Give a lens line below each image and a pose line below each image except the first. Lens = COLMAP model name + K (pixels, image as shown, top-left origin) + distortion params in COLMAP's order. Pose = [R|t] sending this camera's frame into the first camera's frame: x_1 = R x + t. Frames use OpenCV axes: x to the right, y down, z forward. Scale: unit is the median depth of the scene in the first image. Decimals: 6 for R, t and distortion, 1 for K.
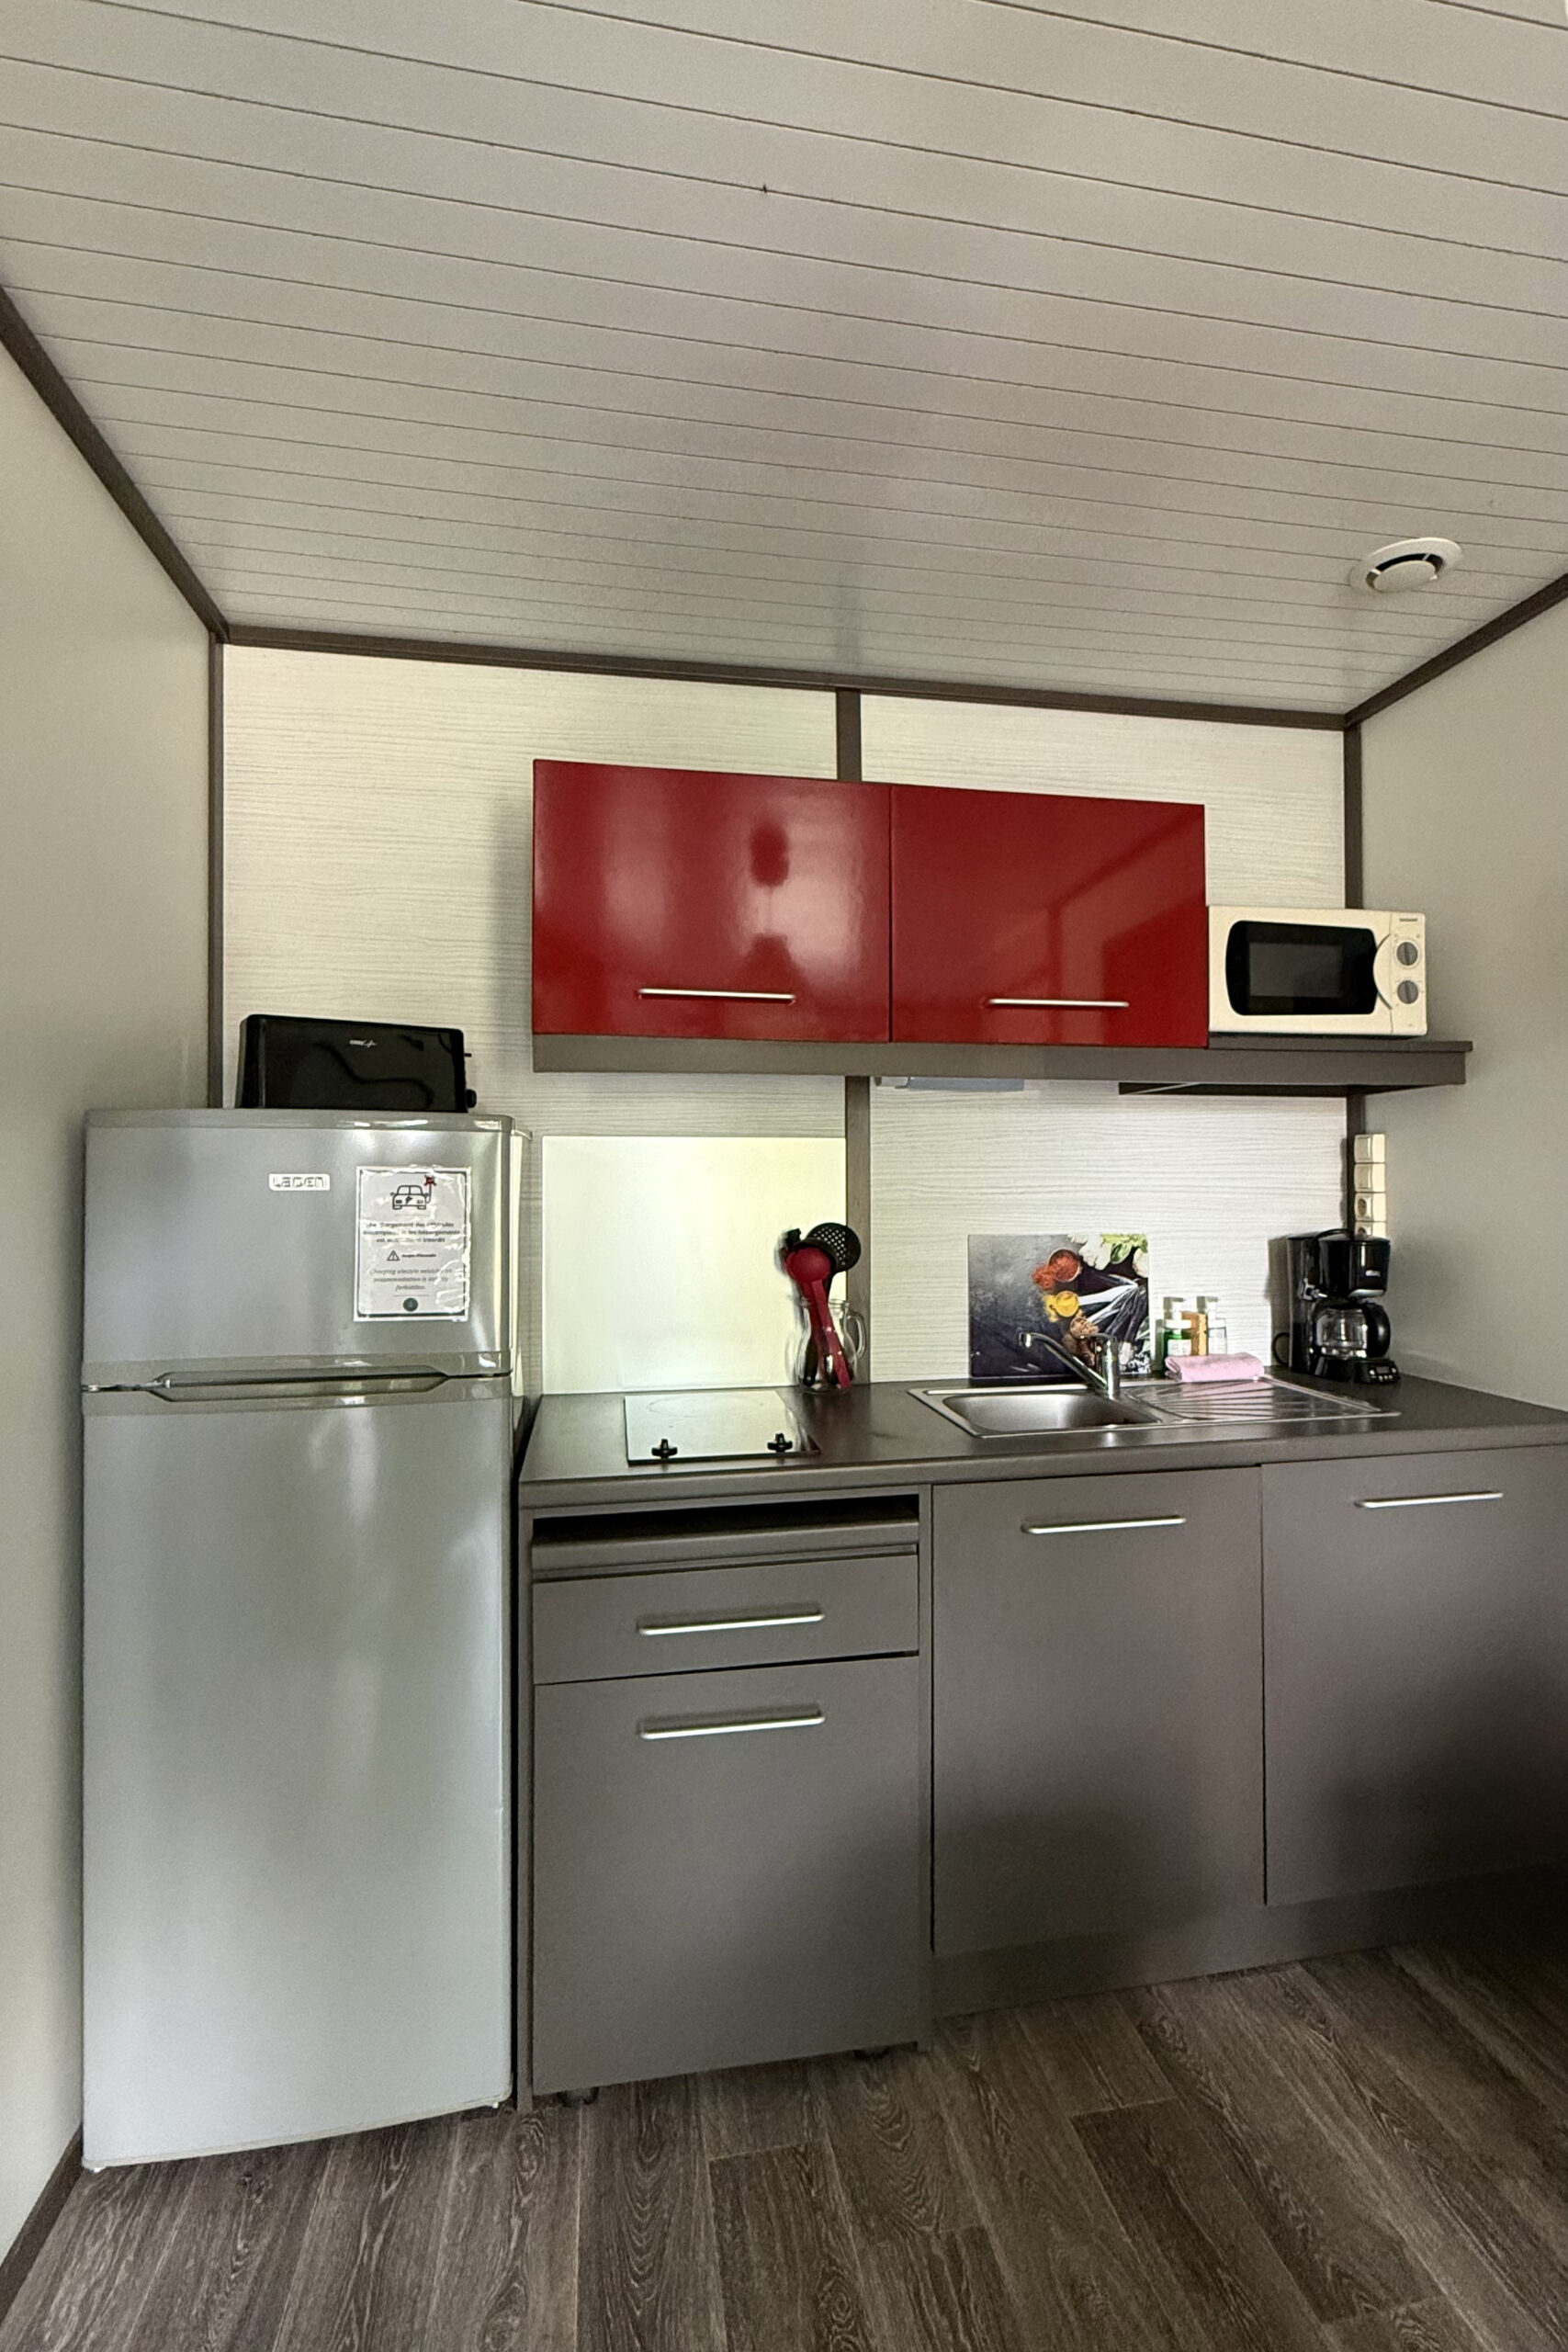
lens RADIAL K [[1161.5, 0, 788.3], [0, 1161.5, 1167.7], [0, 0, 1]] dist [-0.003057, -0.000251]
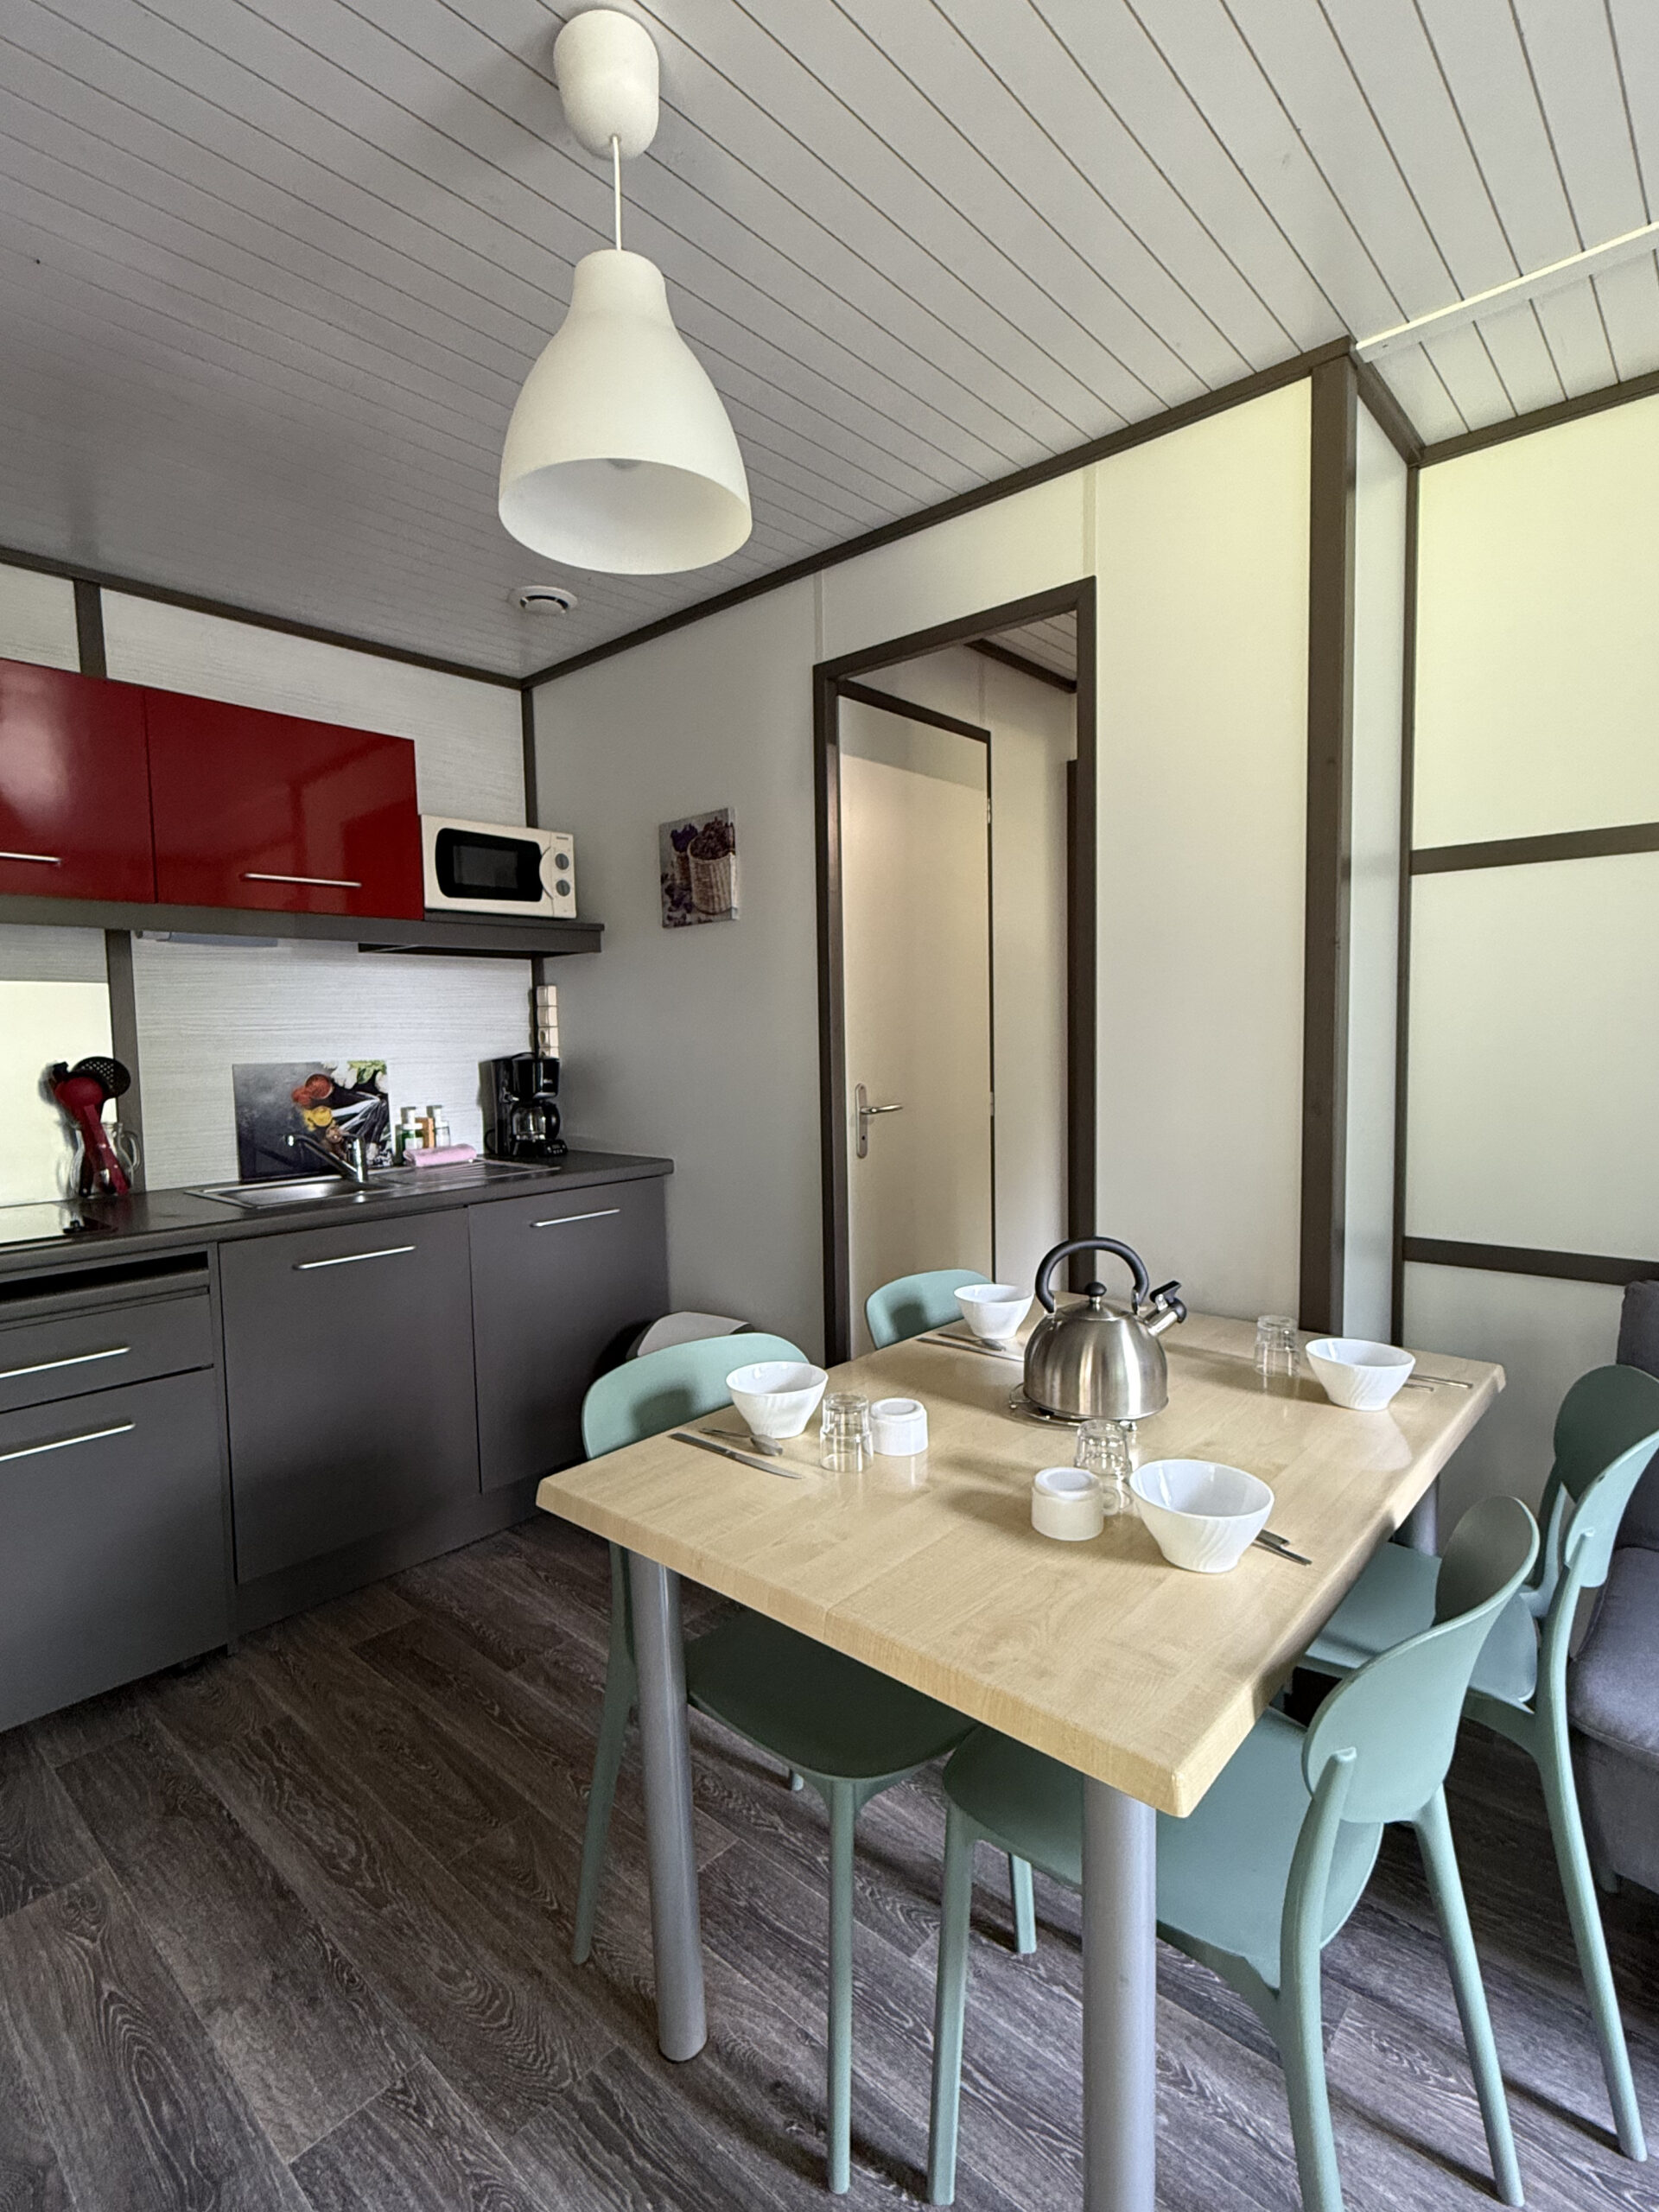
lens RADIAL K [[1076.7, 0, 842.1], [0, 1076.7, 1097.3], [0, 0, 1]] dist [-0.002169, 0.001188]
pose [[0.773898, -0.053892, 0.631013, -0.065926], [0.010750, 0.997347, 0.071995, 0.018318], [-0.633218, -0.048933, 0.772425, -0.287013]]
